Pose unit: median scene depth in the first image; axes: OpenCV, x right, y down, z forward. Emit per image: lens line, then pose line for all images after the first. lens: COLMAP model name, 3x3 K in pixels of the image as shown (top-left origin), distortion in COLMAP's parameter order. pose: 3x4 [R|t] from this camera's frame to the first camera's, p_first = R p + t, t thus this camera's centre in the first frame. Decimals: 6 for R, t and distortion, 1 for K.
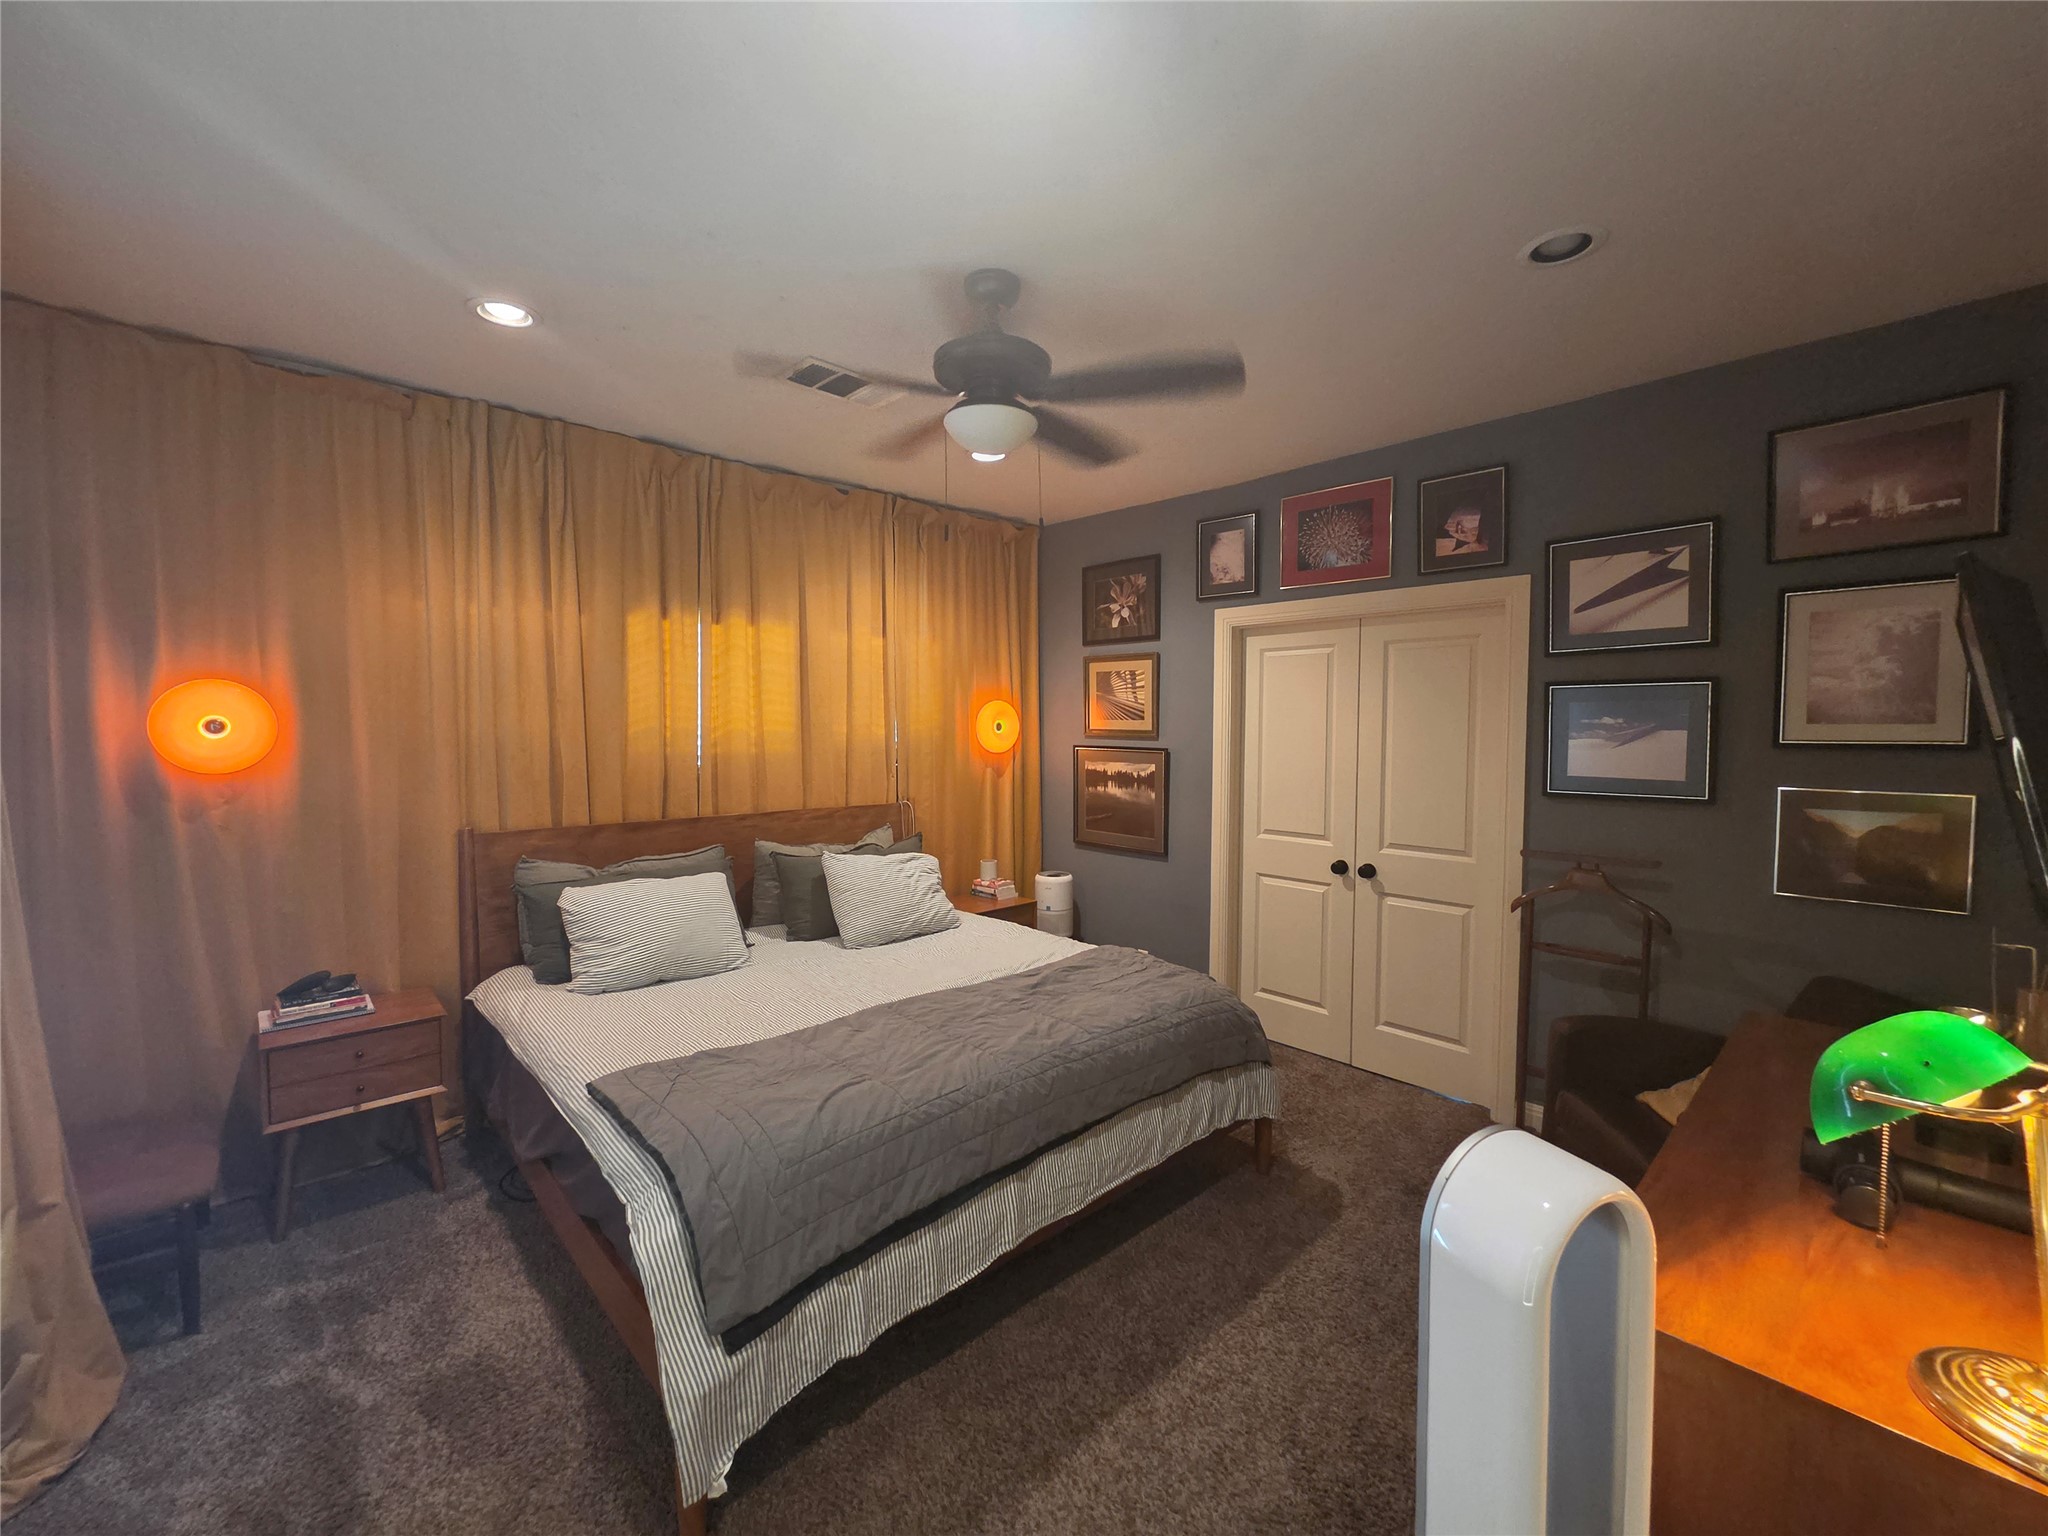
lens RADIAL K [[851.9, 0, 1013.9], [0, 851.9, 762.0], [0, 0, 1]] dist [-0.003632, 0.000215]
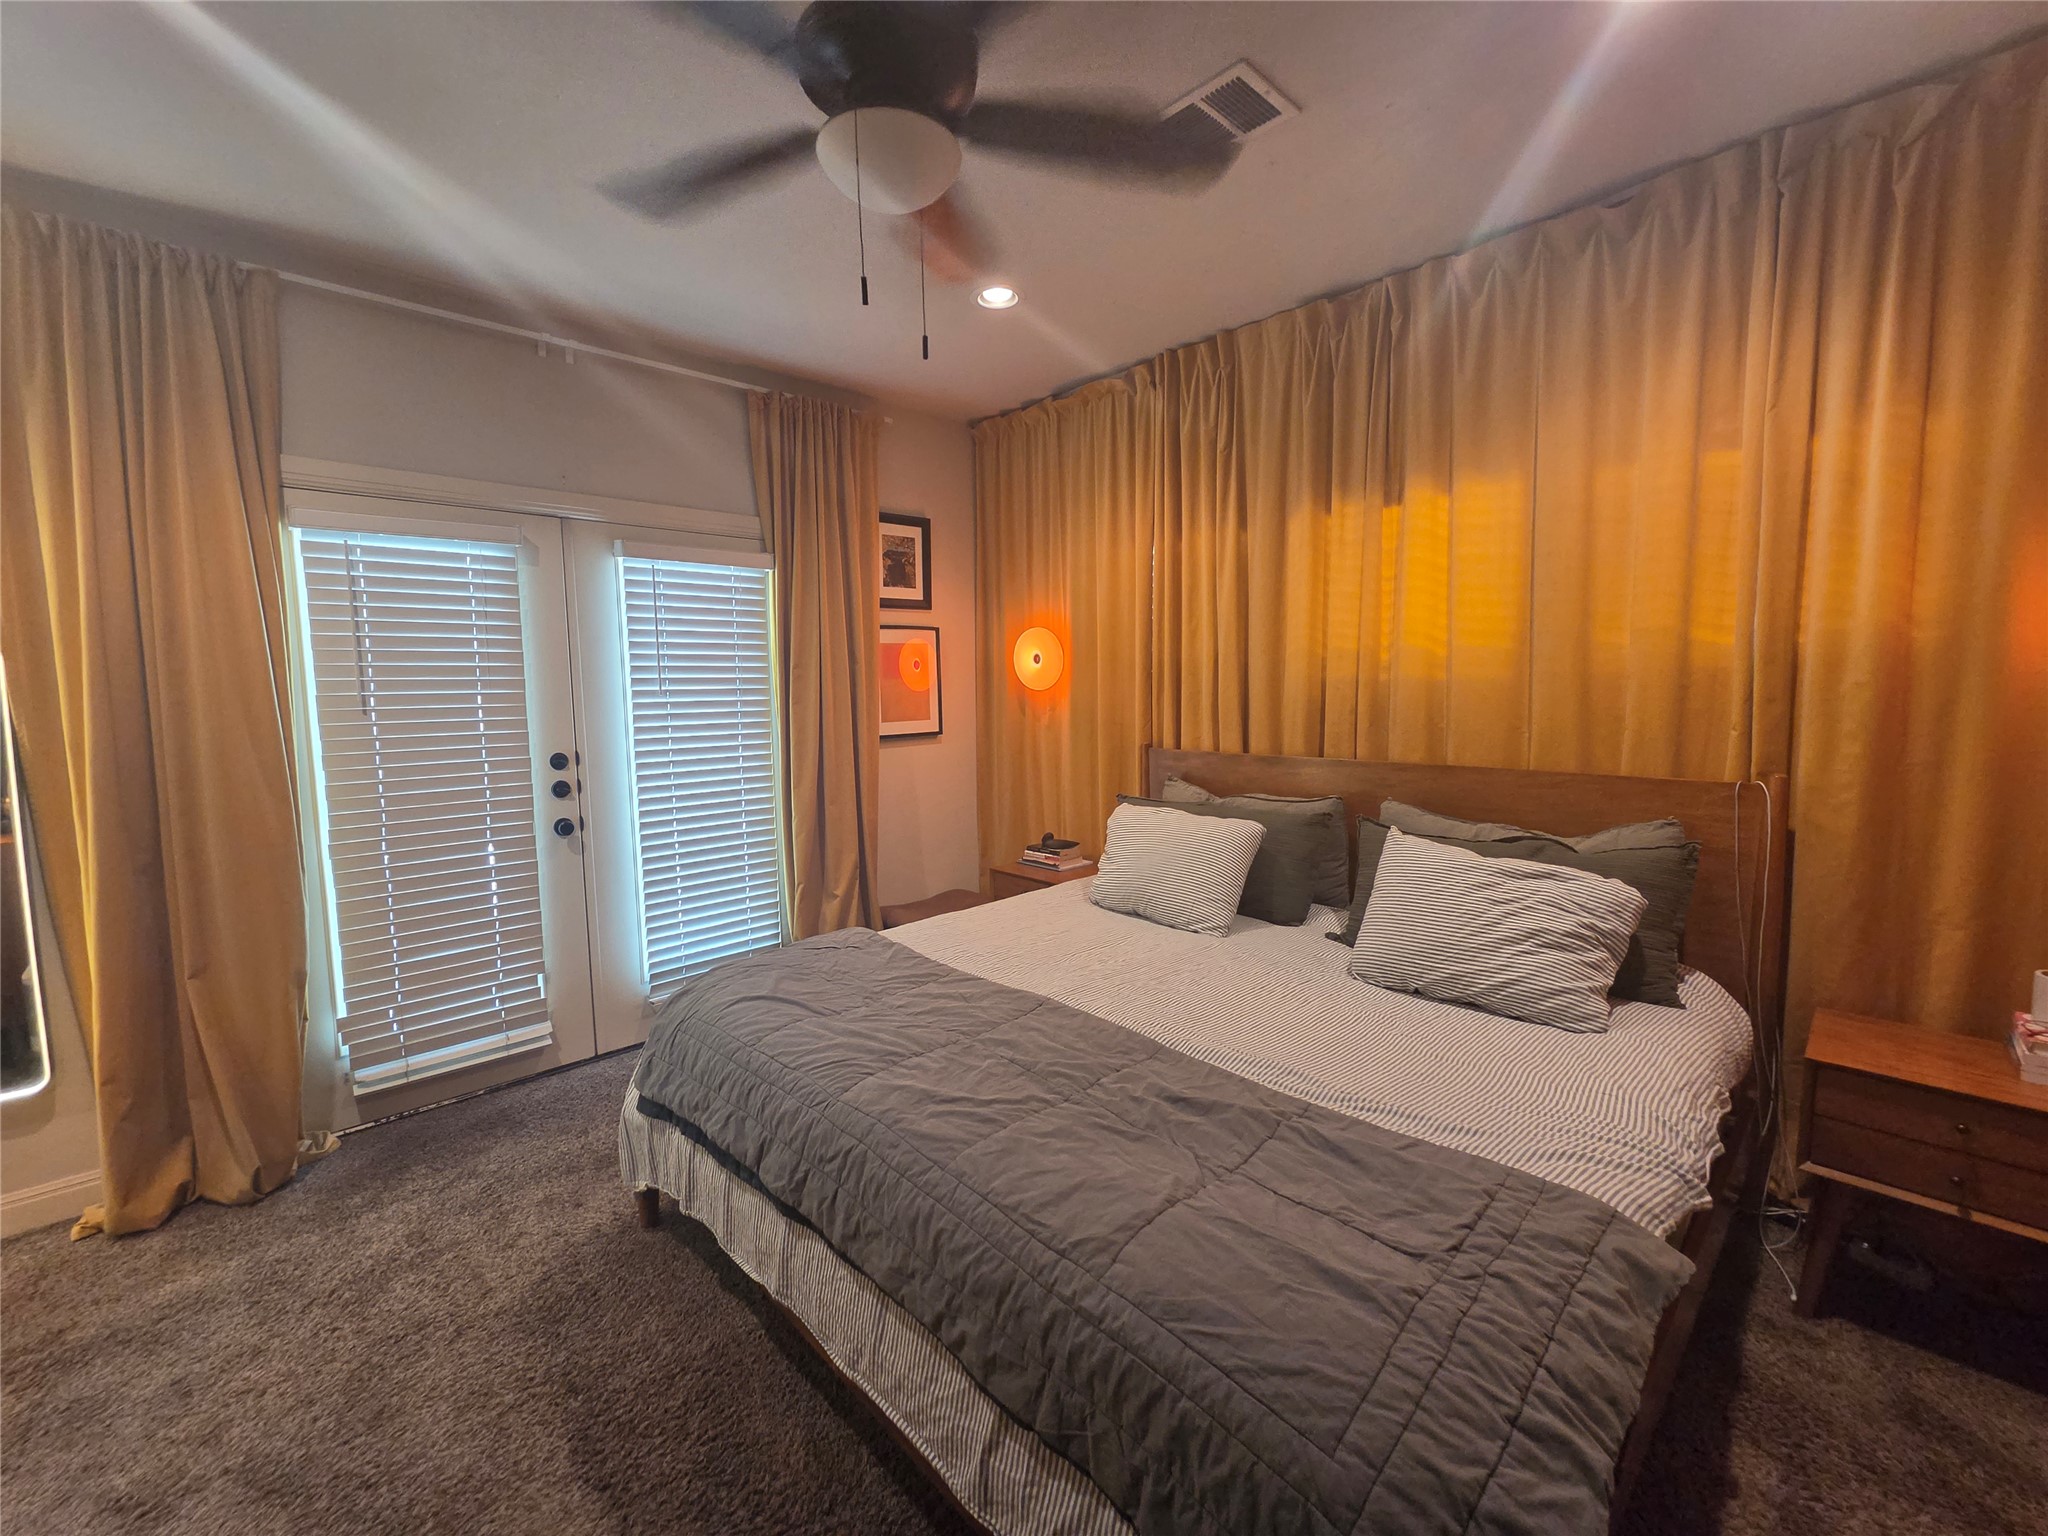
lens RADIAL K [[851.9, 0, 1013.9], [0, 851.9, 762.0], [0, 0, 1]] dist [-0.003632, 0.000215]
pose [[0.024494, 0.096188, -0.995062, 0.548255], [-0.034610, 0.994845, 0.095315, 0.003157], [0.999101, 0.032104, 0.027697, 0.892314]]
